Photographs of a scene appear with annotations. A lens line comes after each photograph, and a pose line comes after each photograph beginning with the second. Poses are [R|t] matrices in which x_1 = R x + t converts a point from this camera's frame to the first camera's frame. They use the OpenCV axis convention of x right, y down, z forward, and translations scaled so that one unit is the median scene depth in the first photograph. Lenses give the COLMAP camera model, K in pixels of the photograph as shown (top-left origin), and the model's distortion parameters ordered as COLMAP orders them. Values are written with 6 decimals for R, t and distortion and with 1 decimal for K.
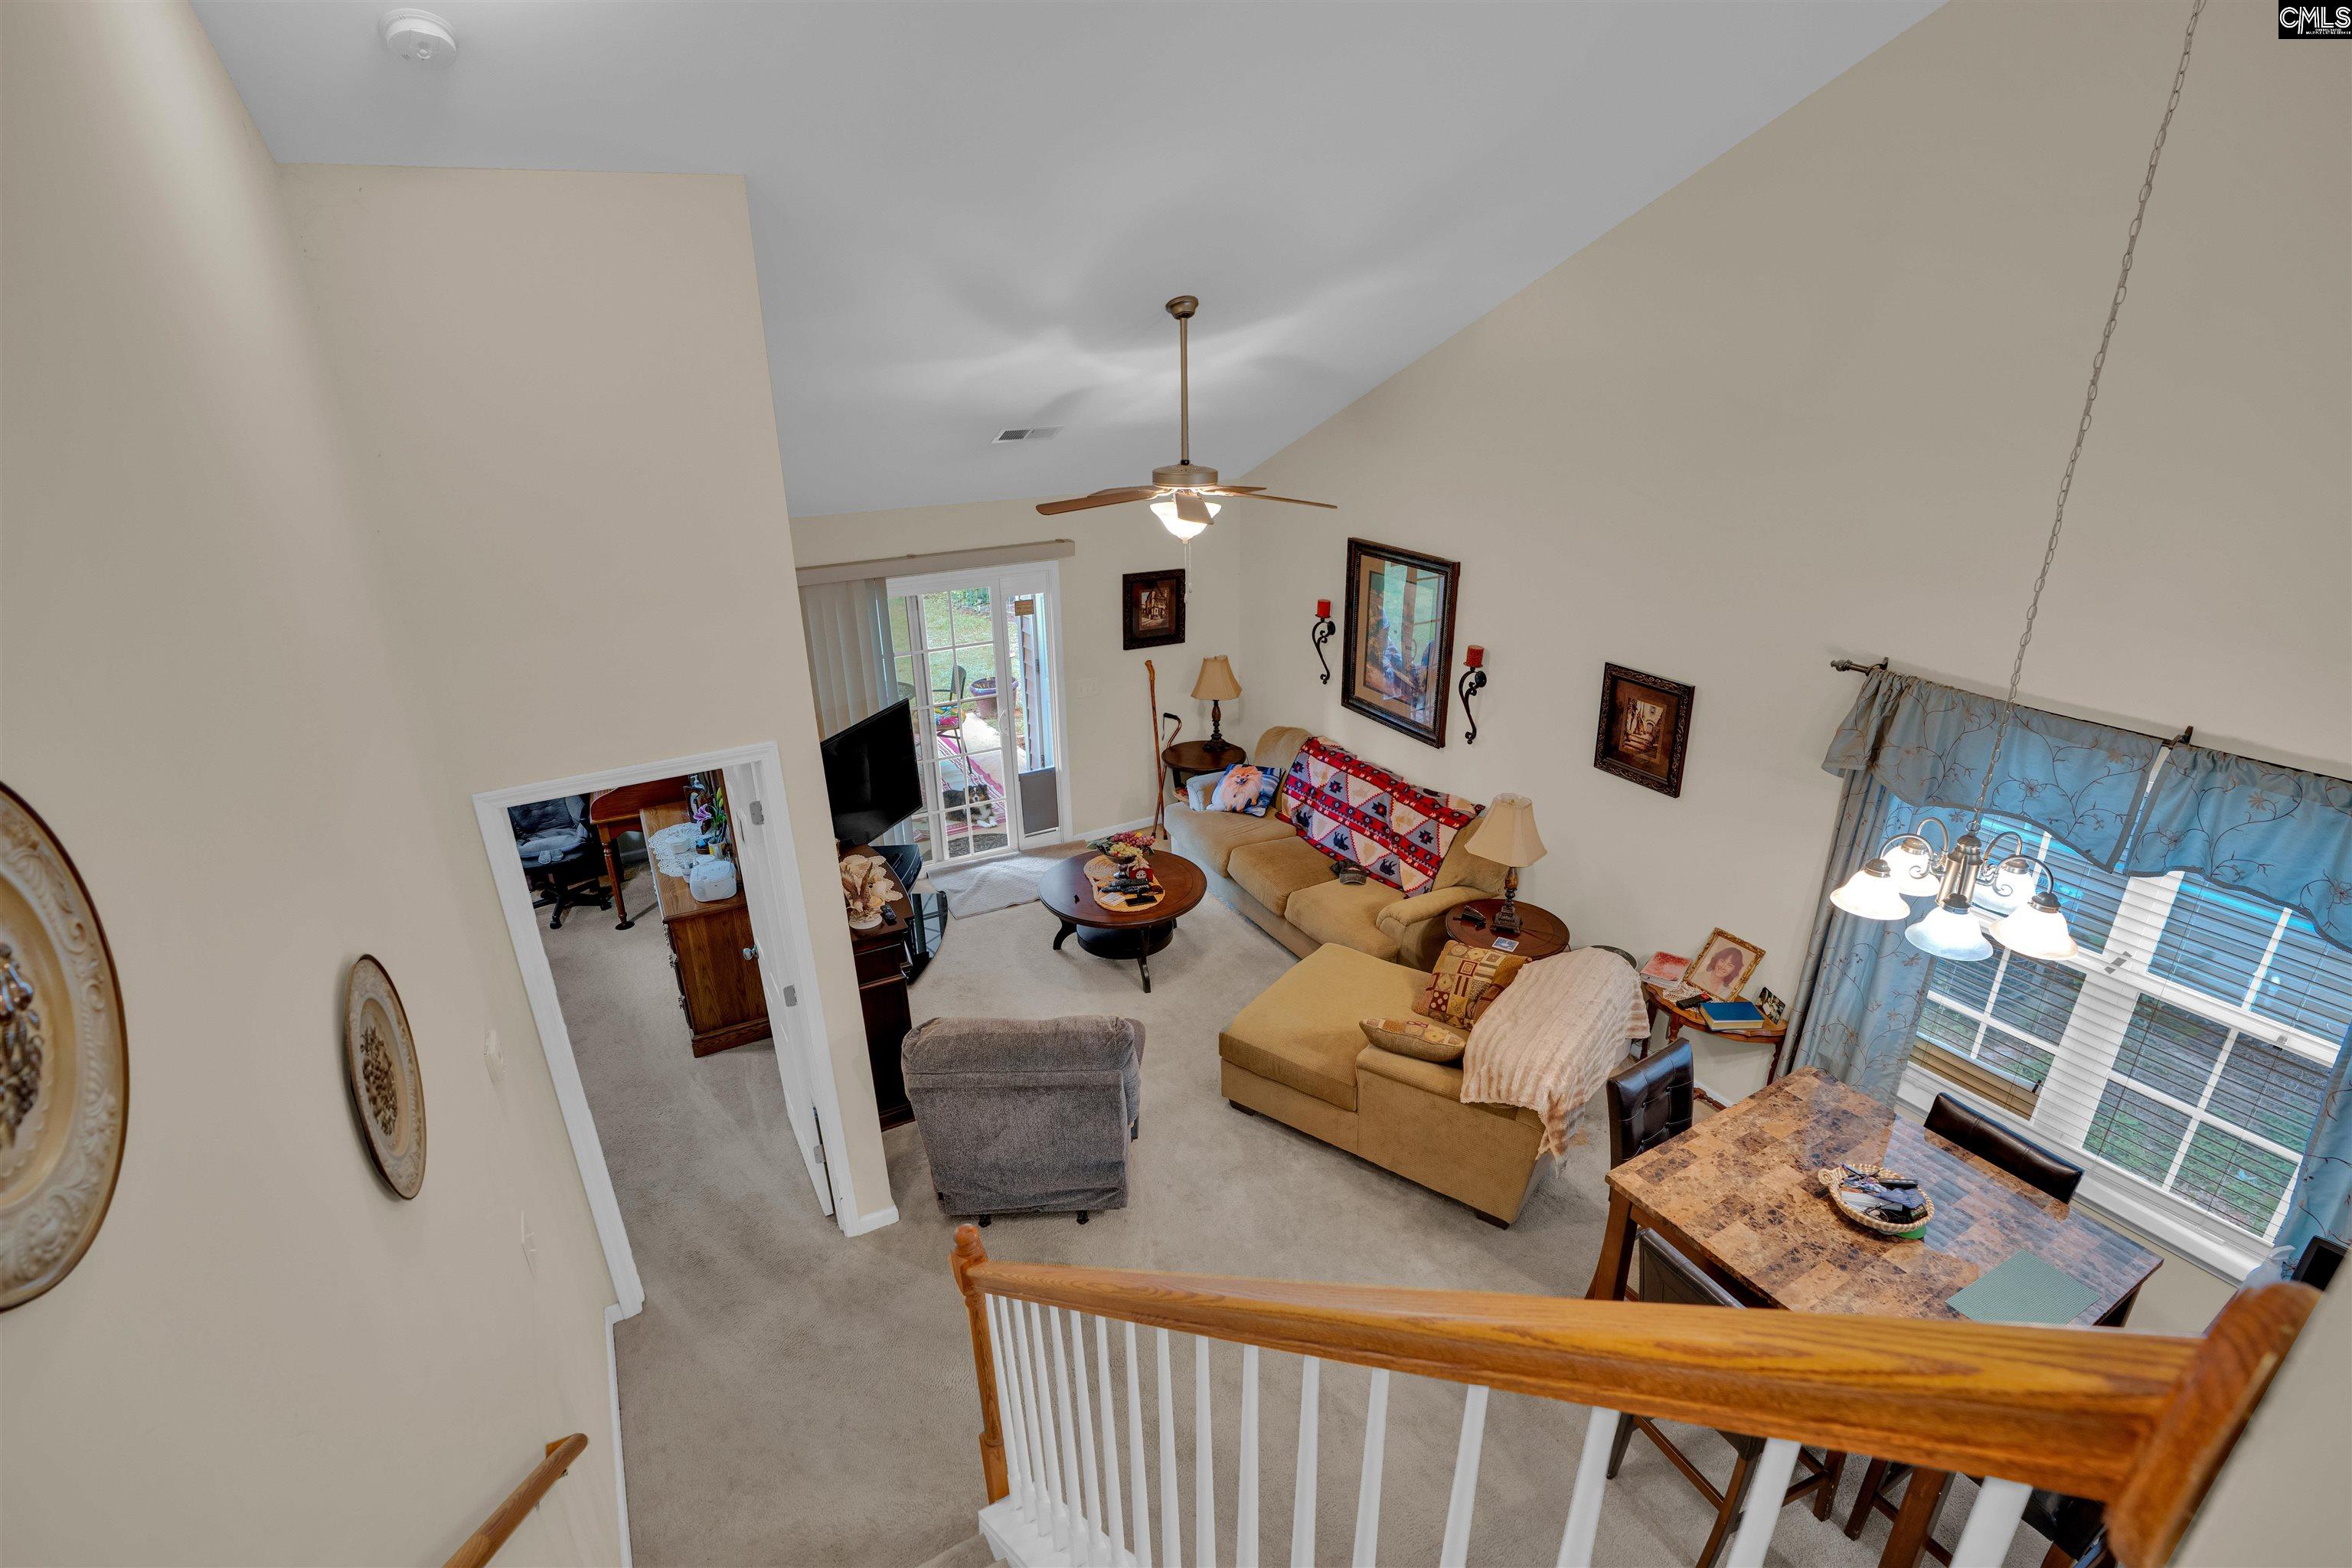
lens RADIAL K [[1088.2, 0, 1177.3], [0, 1088.2, 783.2], [0, 0, 1]] dist [-0.034974, 0.009024]
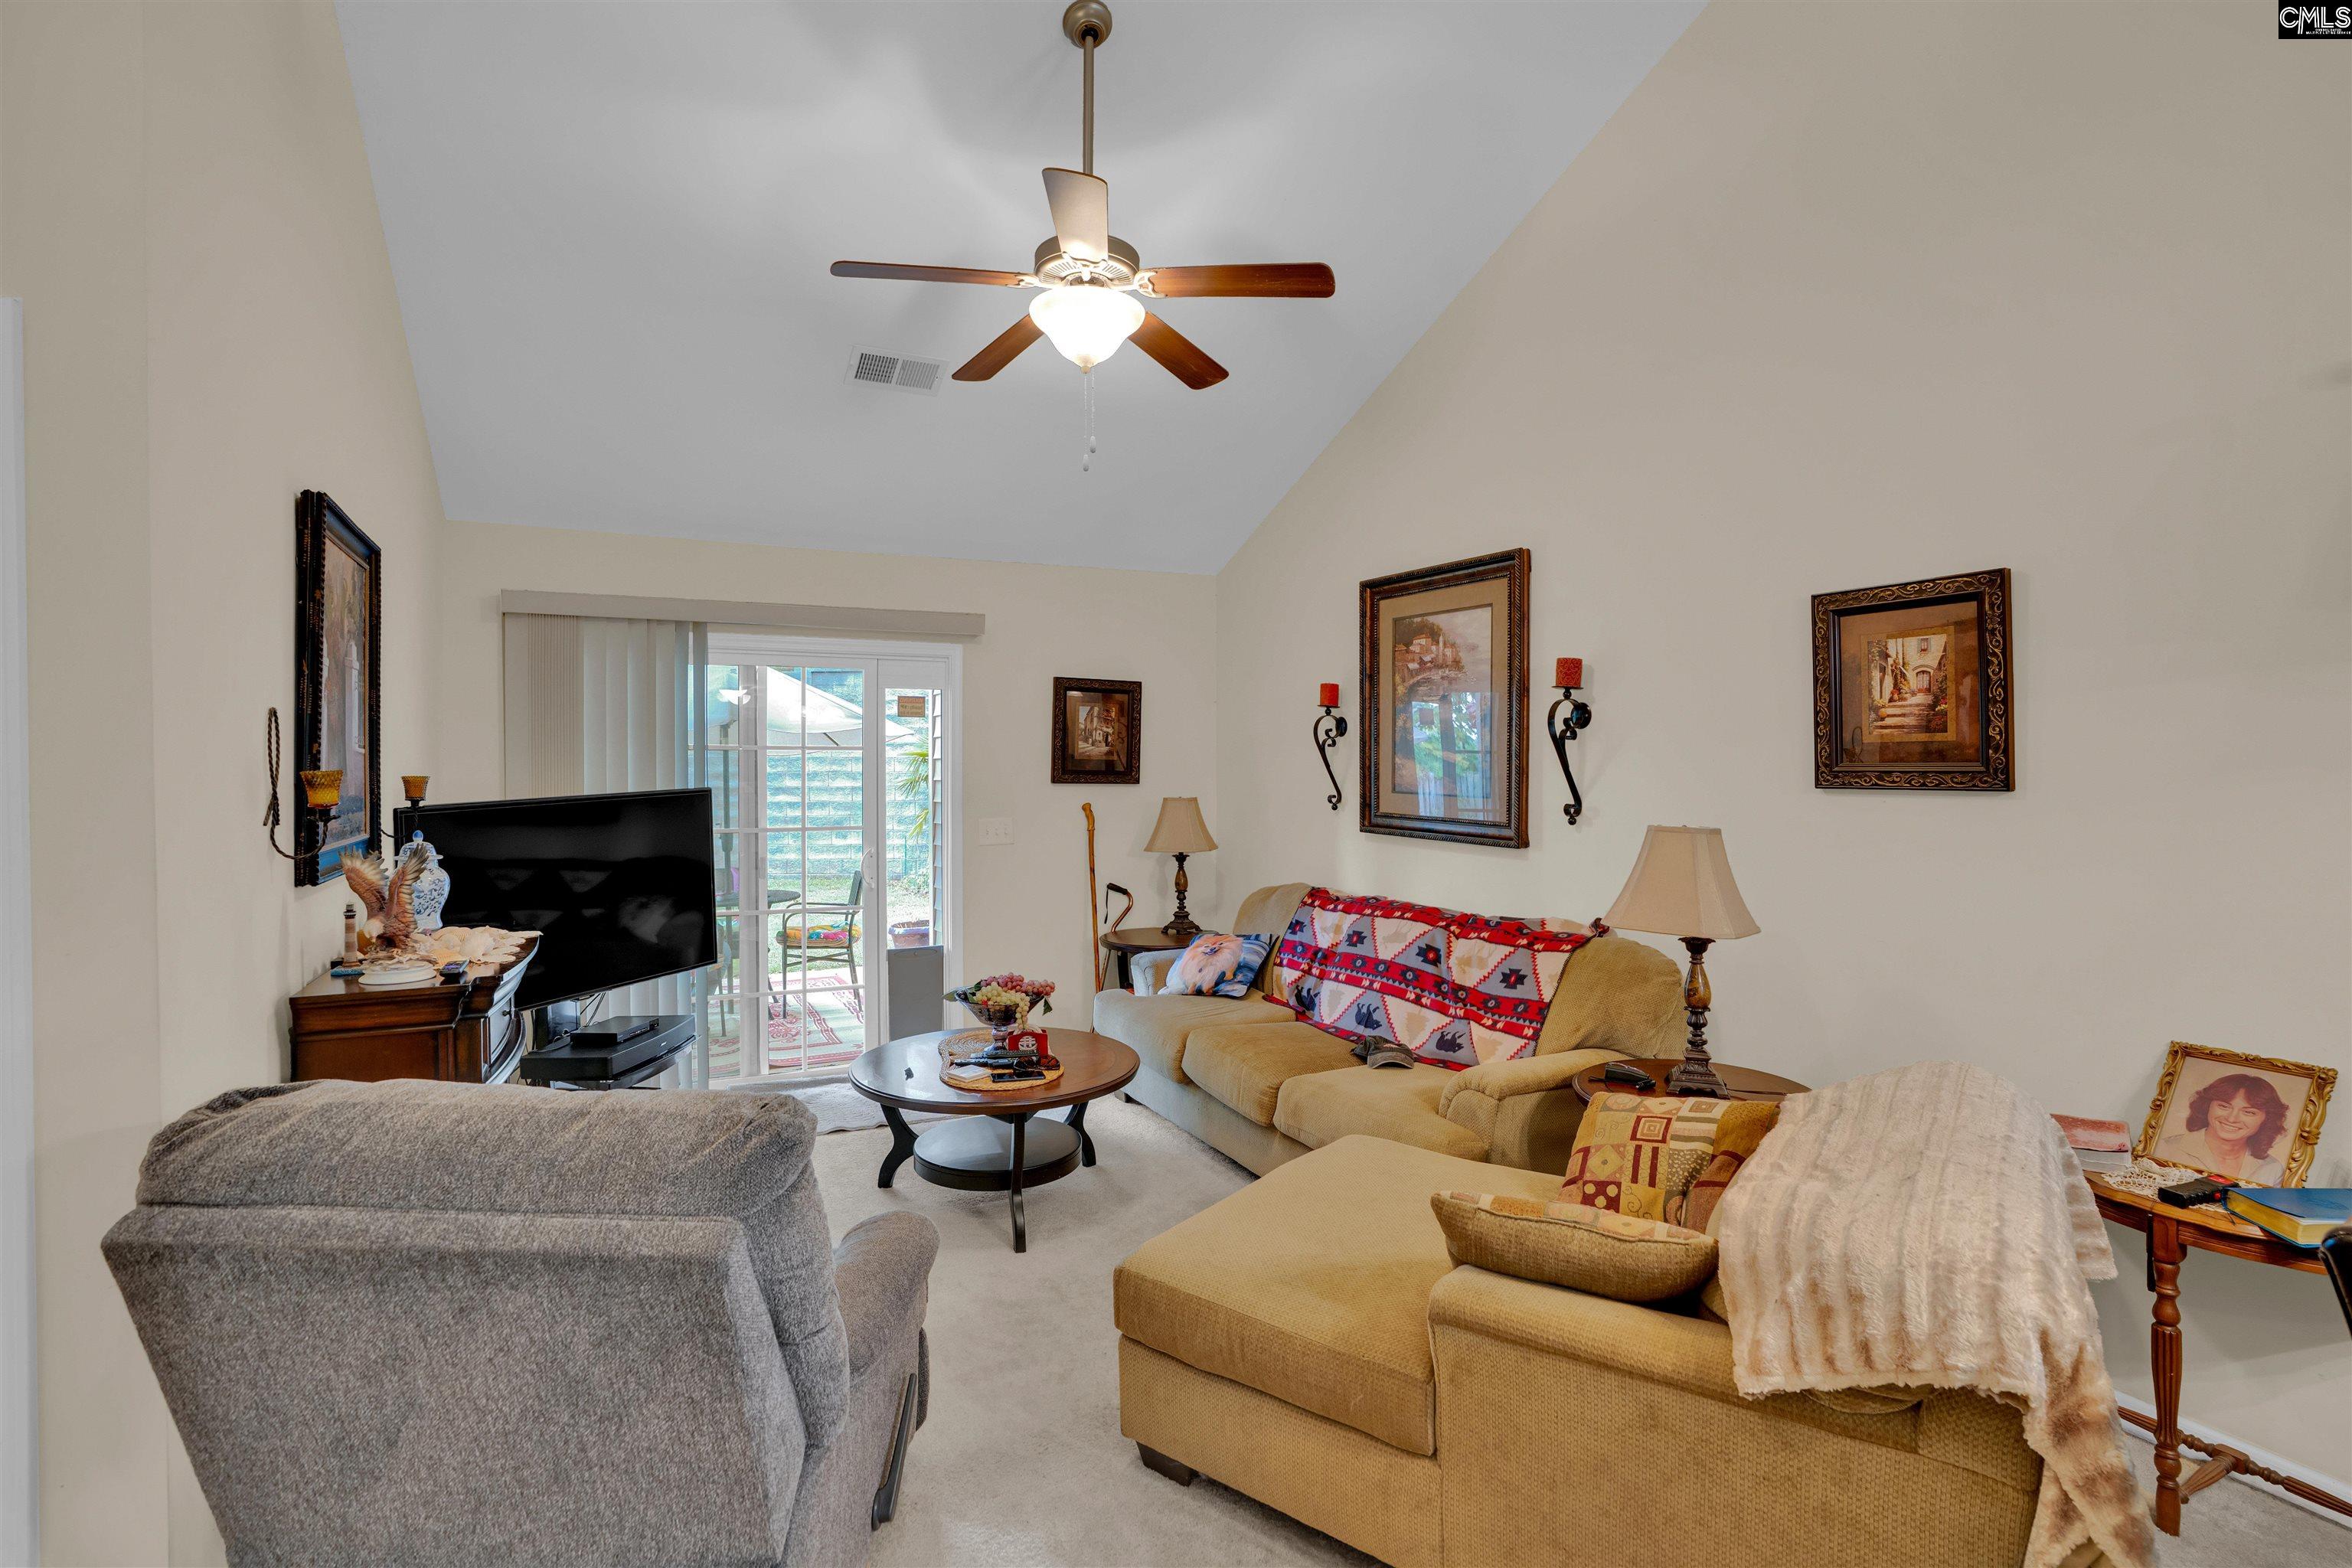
lens RADIAL K [[1088.2, 0, 1159.1], [0, 1088.2, 776.4], [0, 0, 1]] dist [-0.034974, 0.009024]
pose [[0.999354, 0.012618, -0.033656, 0.056297], [-0.023970, 0.931706, -0.362422, 0.162648], [0.026785, 0.362995, 0.931406, 0.409551]]
